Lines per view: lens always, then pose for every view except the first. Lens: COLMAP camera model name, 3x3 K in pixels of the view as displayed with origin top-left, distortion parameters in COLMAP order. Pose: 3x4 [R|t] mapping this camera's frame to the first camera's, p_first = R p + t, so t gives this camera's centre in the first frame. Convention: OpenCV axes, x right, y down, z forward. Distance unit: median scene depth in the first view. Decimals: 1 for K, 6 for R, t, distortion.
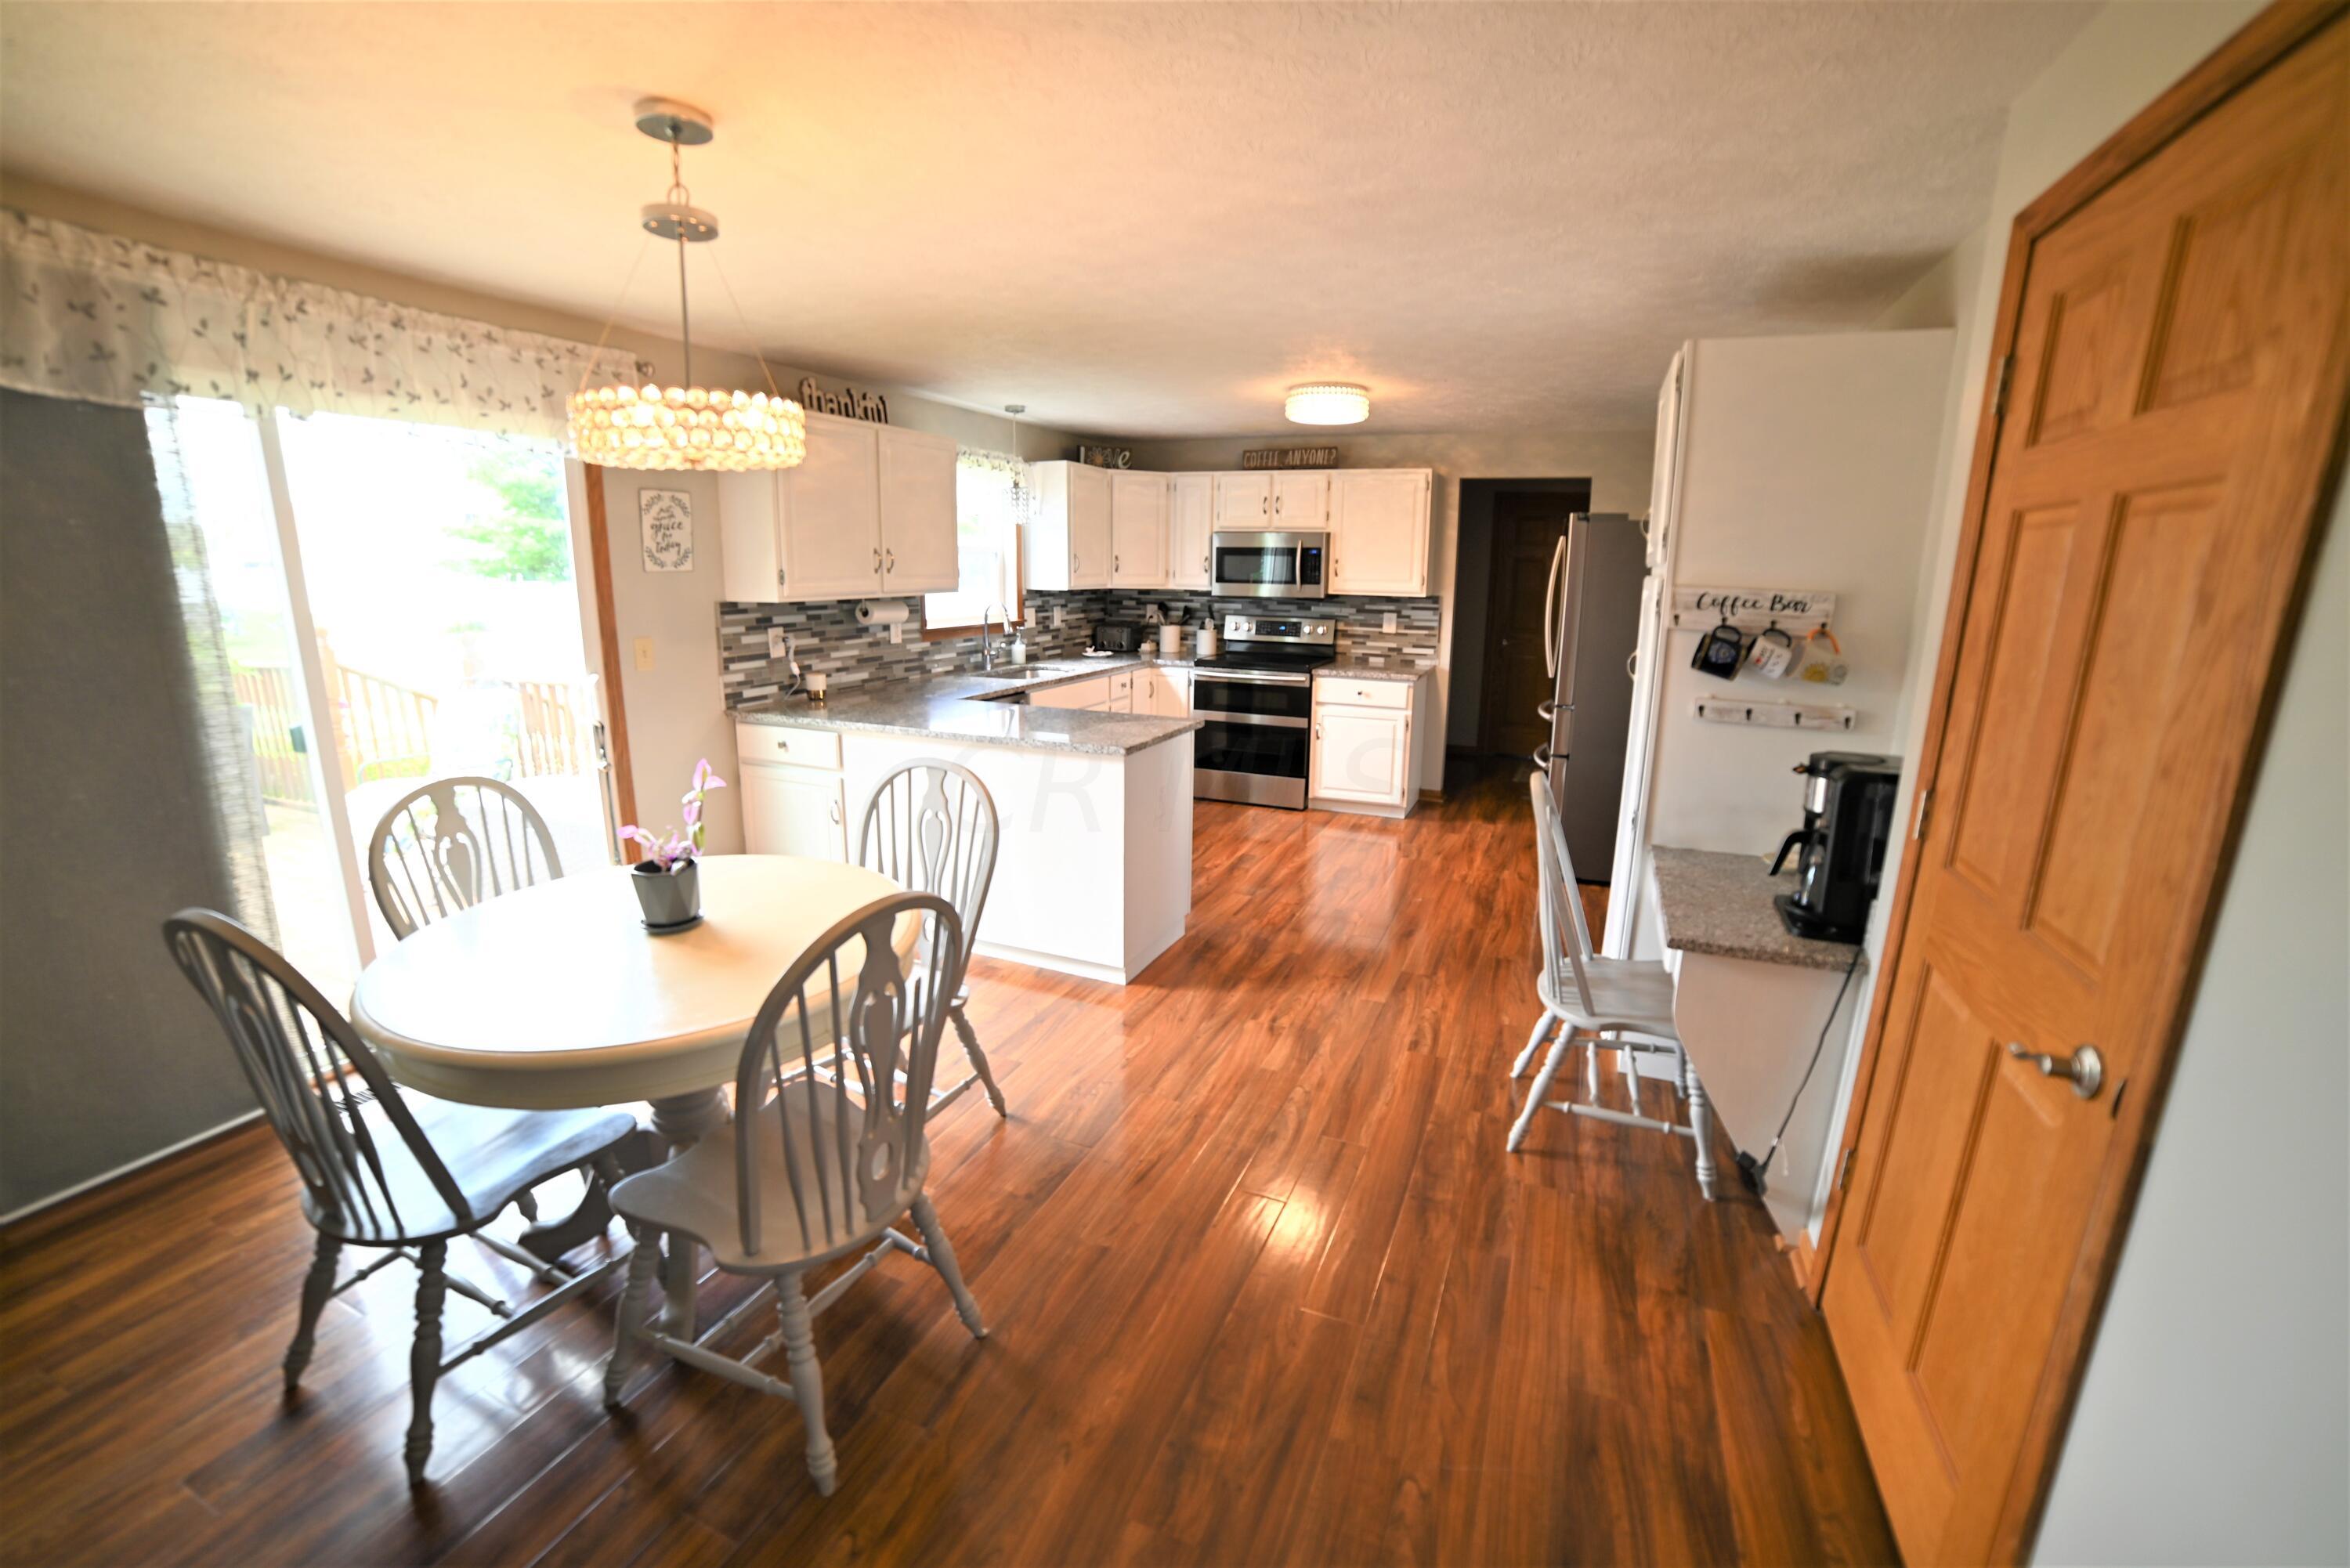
lens RADIAL K [[968.7, 0, 1175.0], [0, 968.7, 784.0], [0, 0, 1]] dist [-0.049742, 0.000255]
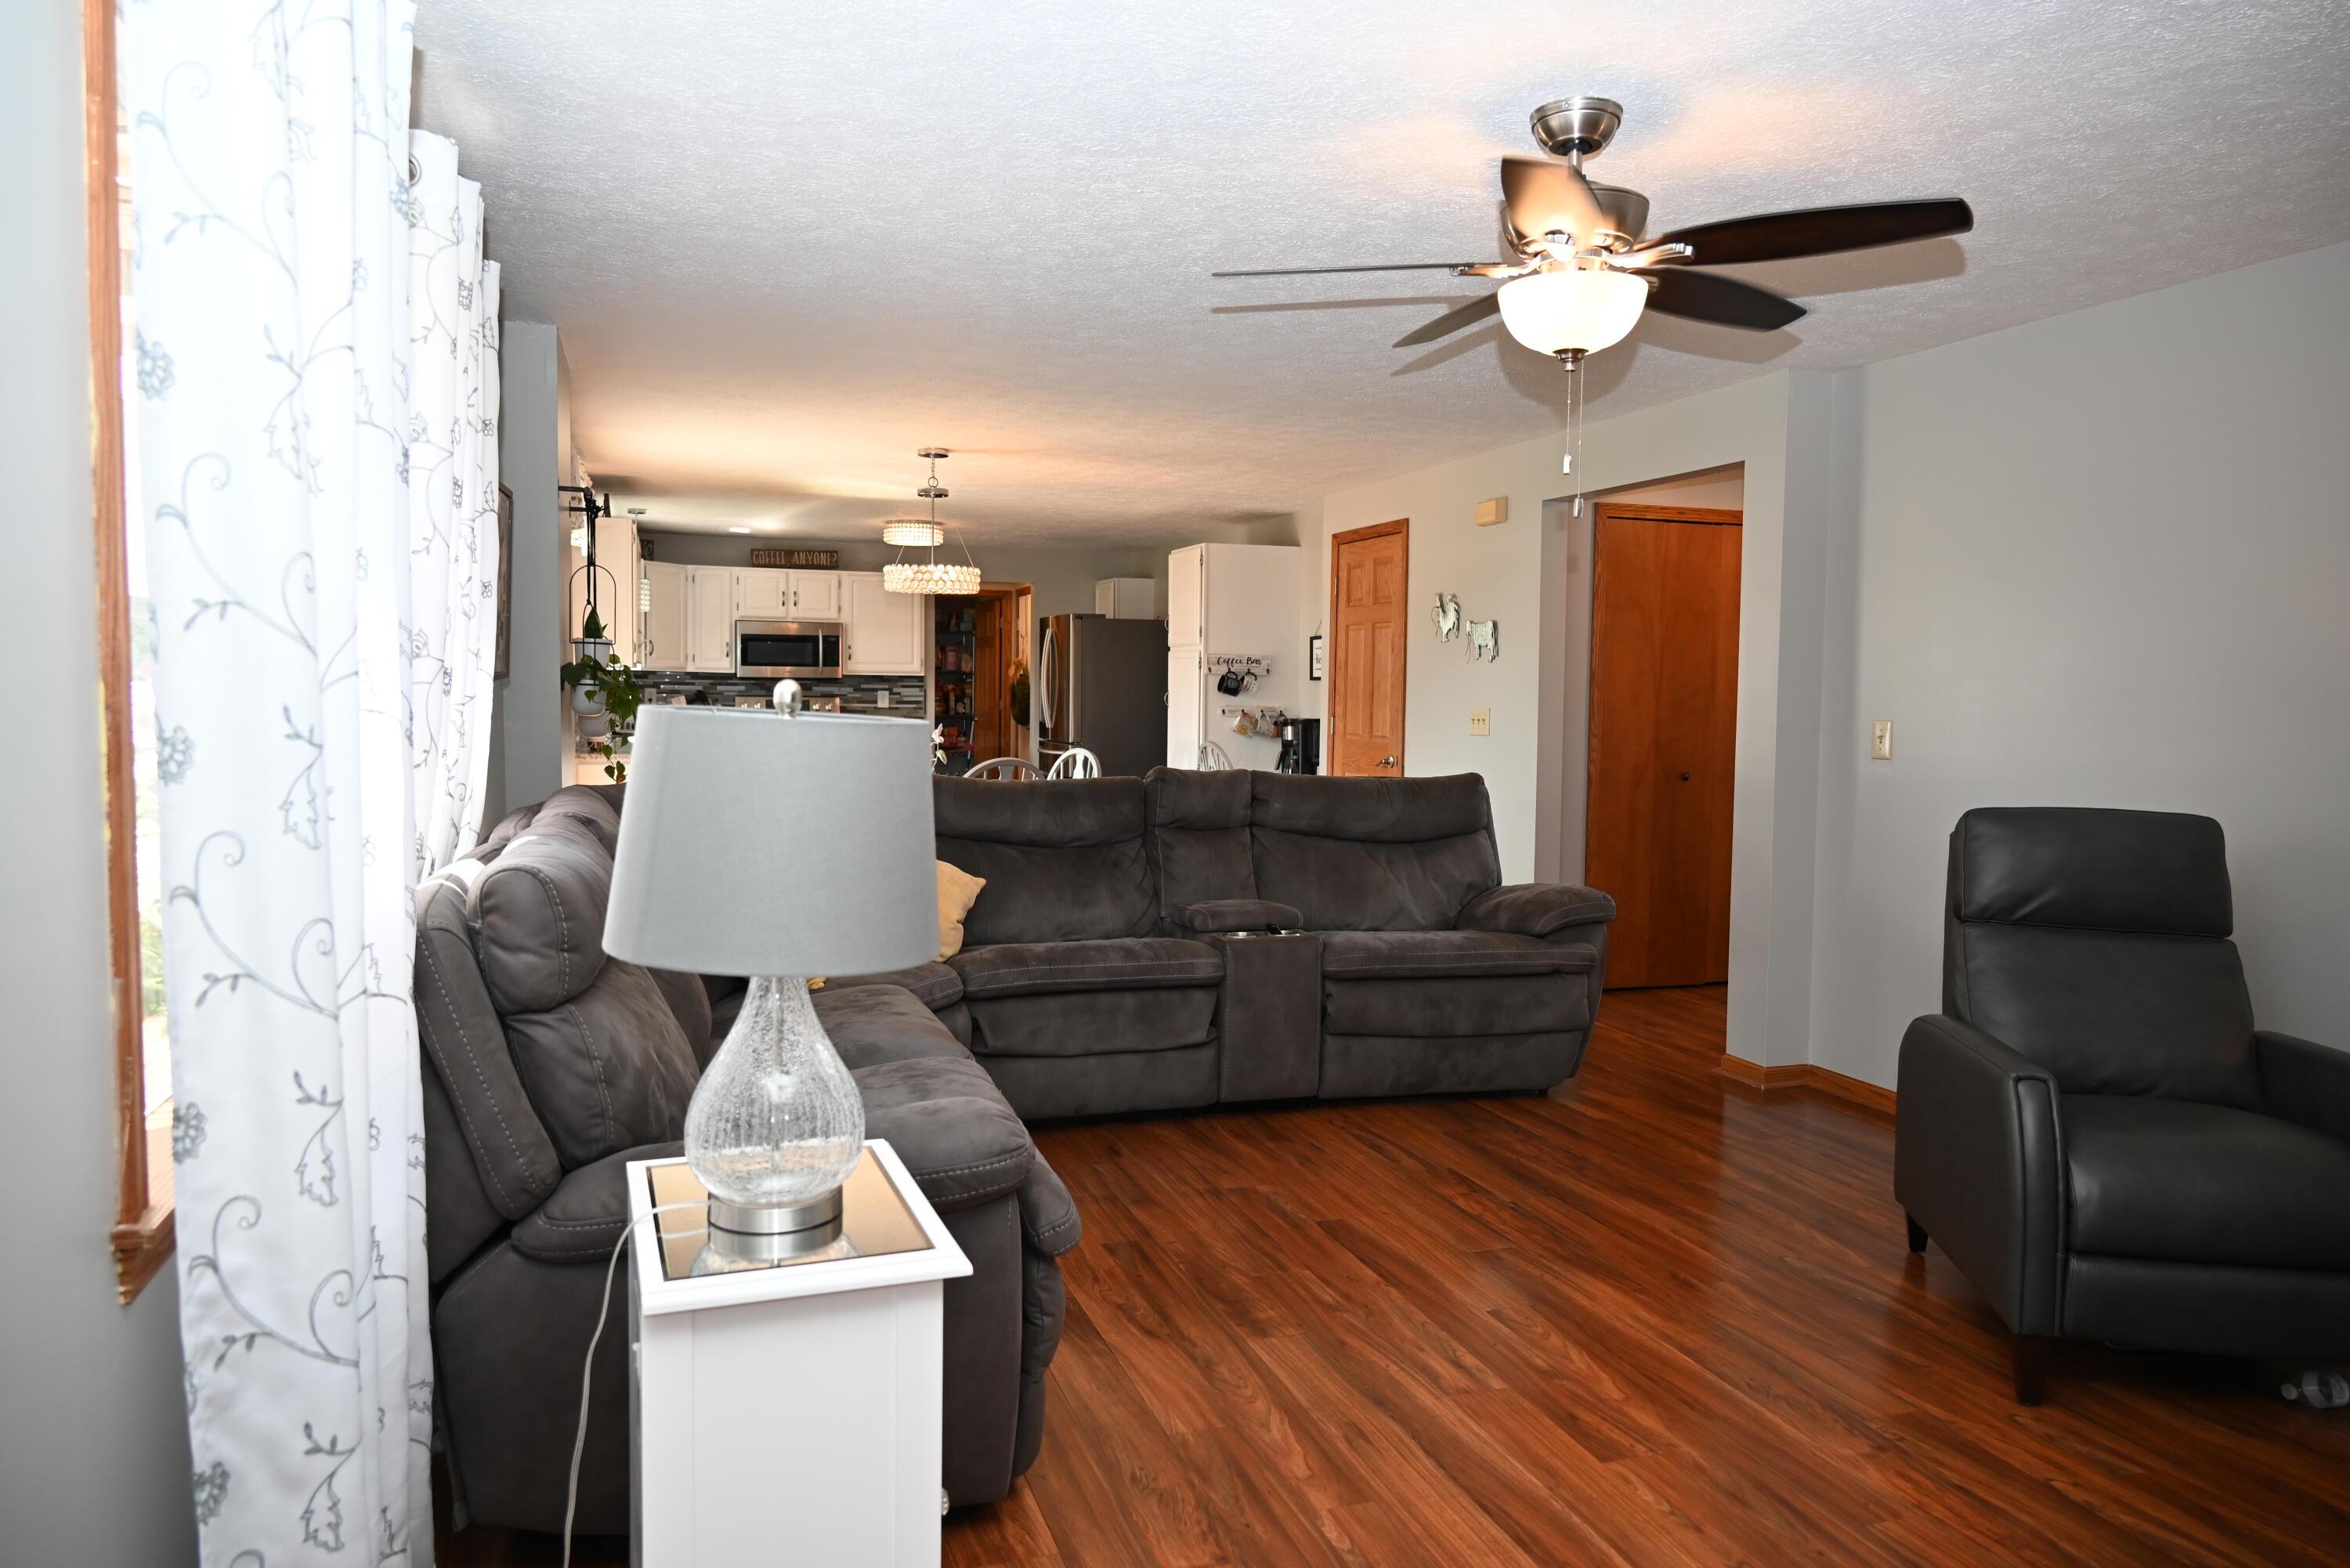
lens RADIAL K [[1534.8, 0, 1175.0], [0, 1534.8, 784.0], [0, 0, 1]] dist [-0.013988, 0.001004]
pose [[0.754425, -0.045930, 0.654777, -0.762264], [0.143061, 0.985073, -0.095734, 0.169234], [-0.640606, 0.165897, 0.749735, -0.627623]]
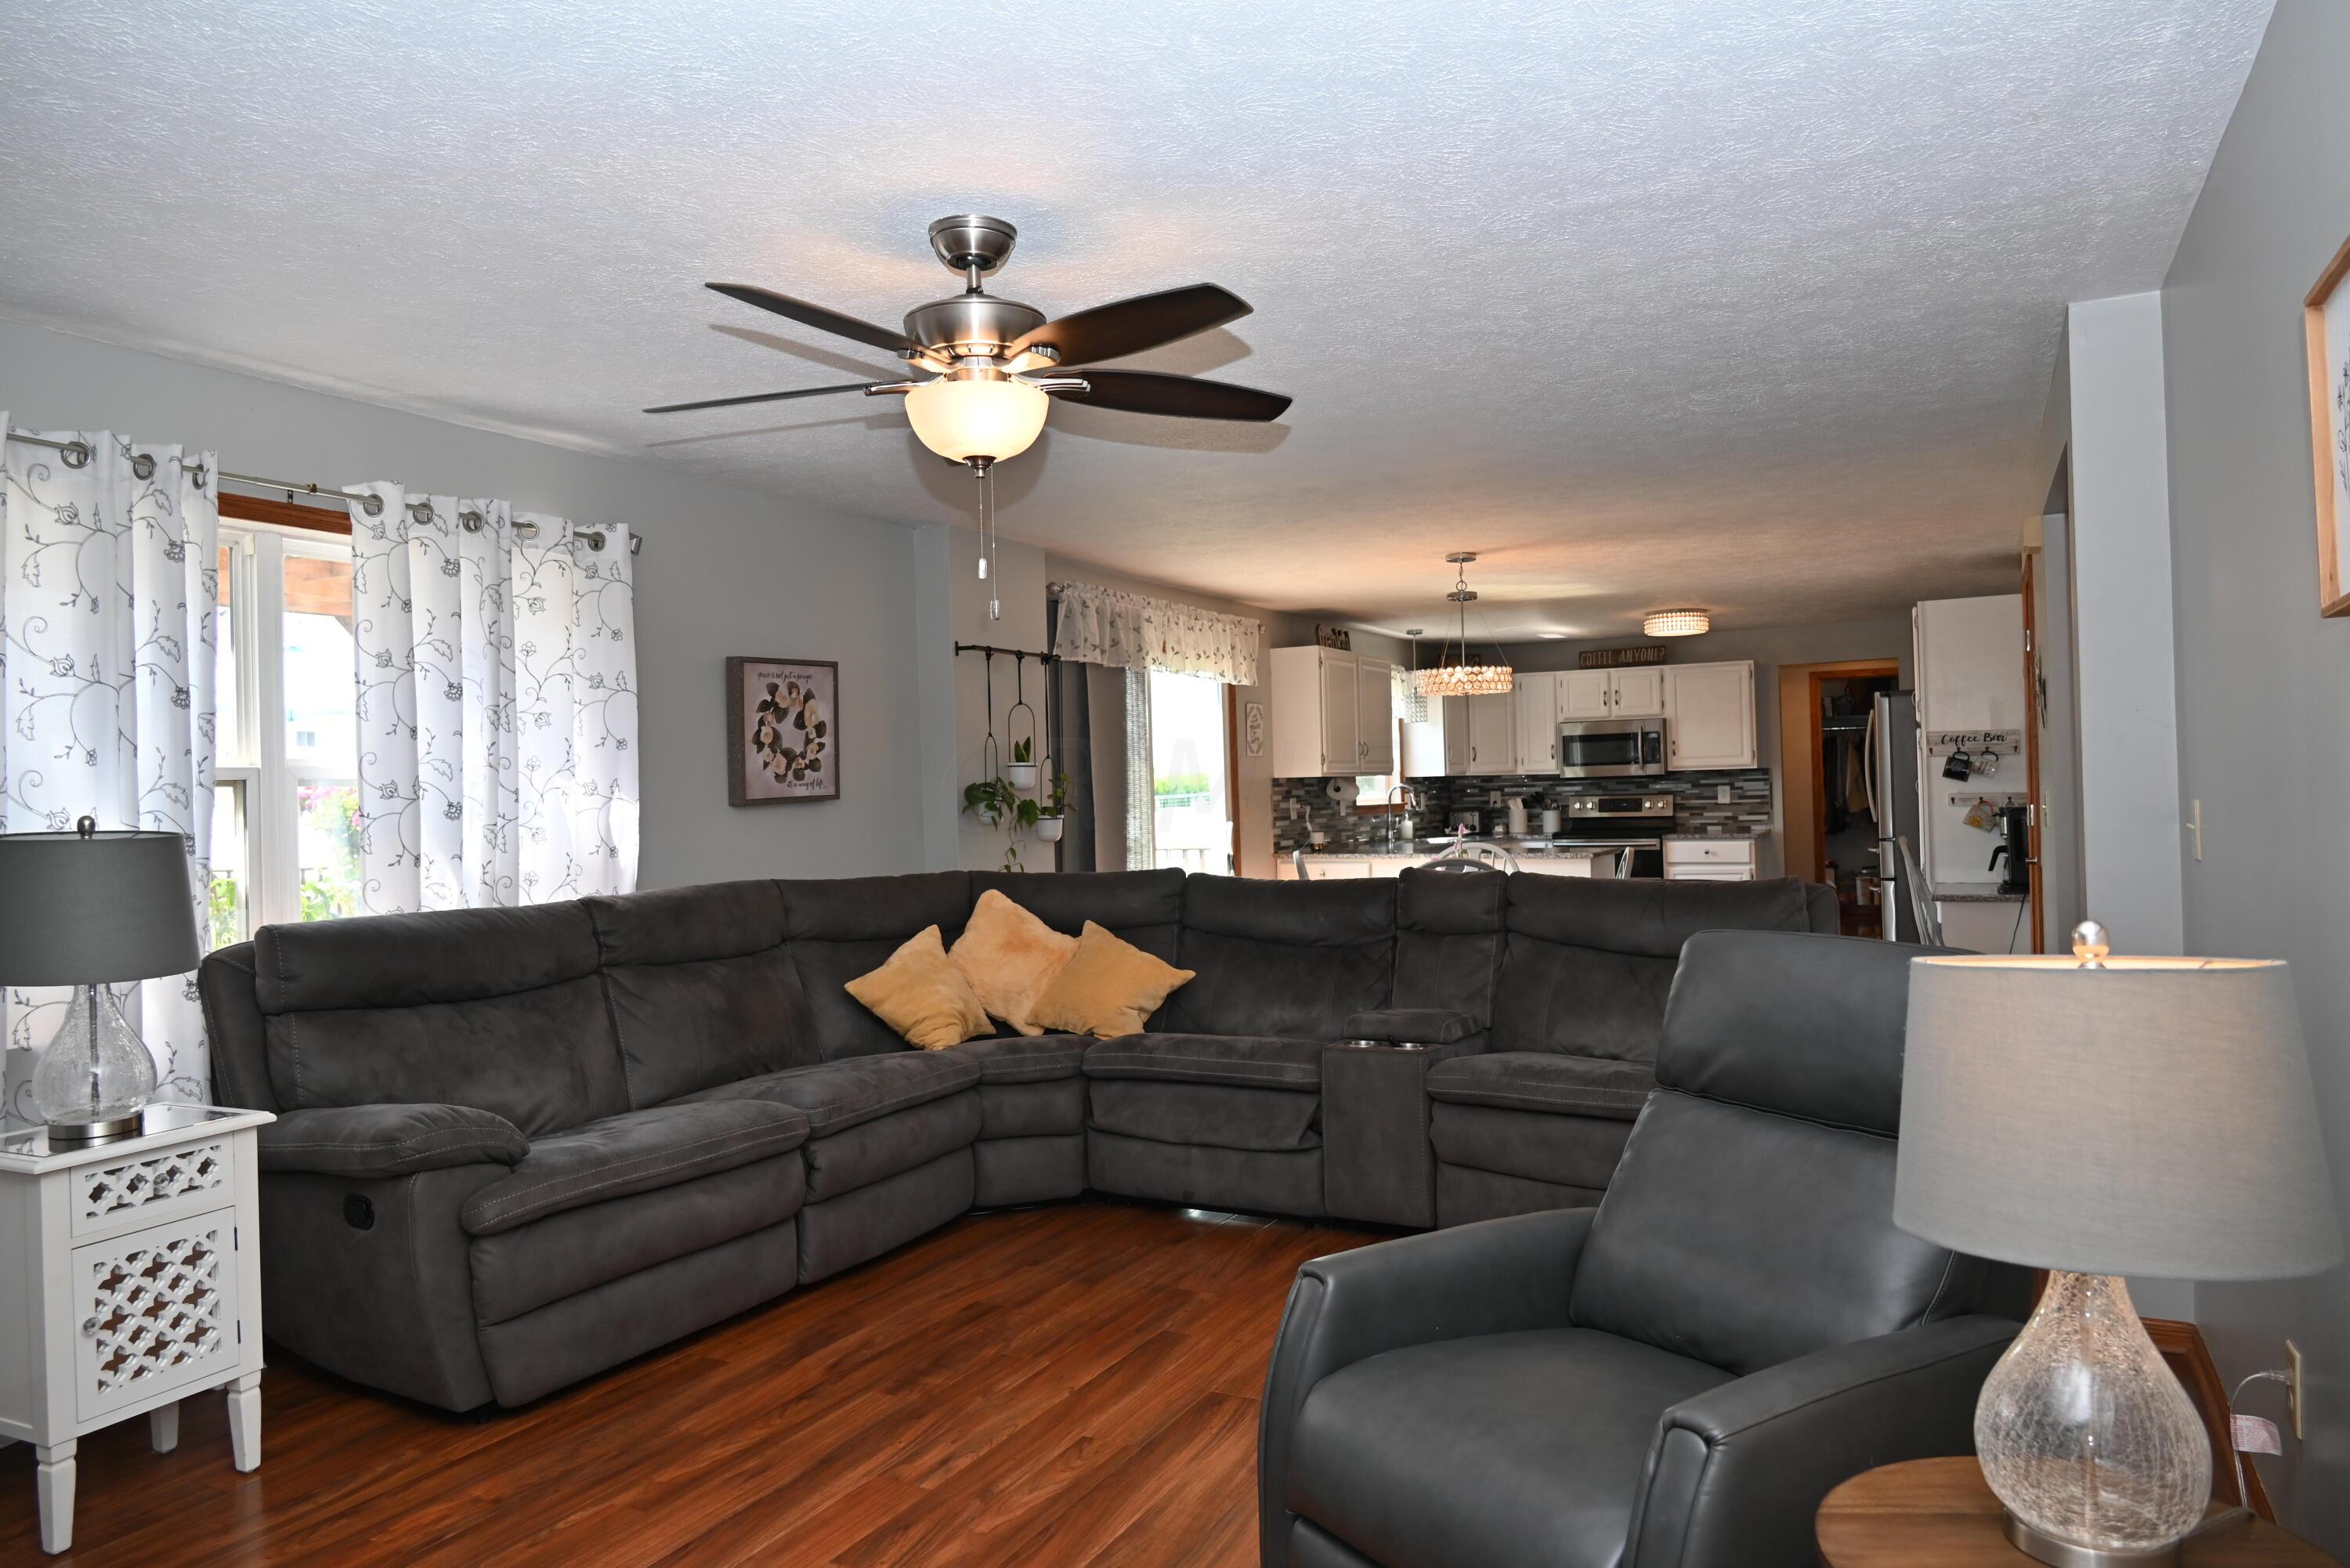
lens RADIAL K [[1534.8, 0, 1175.0], [0, 1534.8, 784.0], [0, 0, 1]] dist [-0.013988, 0.001004]
pose [[0.996140, -0.040478, -0.077888, -0.281274], [0.021805, 0.973625, -0.227112, 0.217017], [0.085027, 0.224537, 0.970749, -0.803247]]
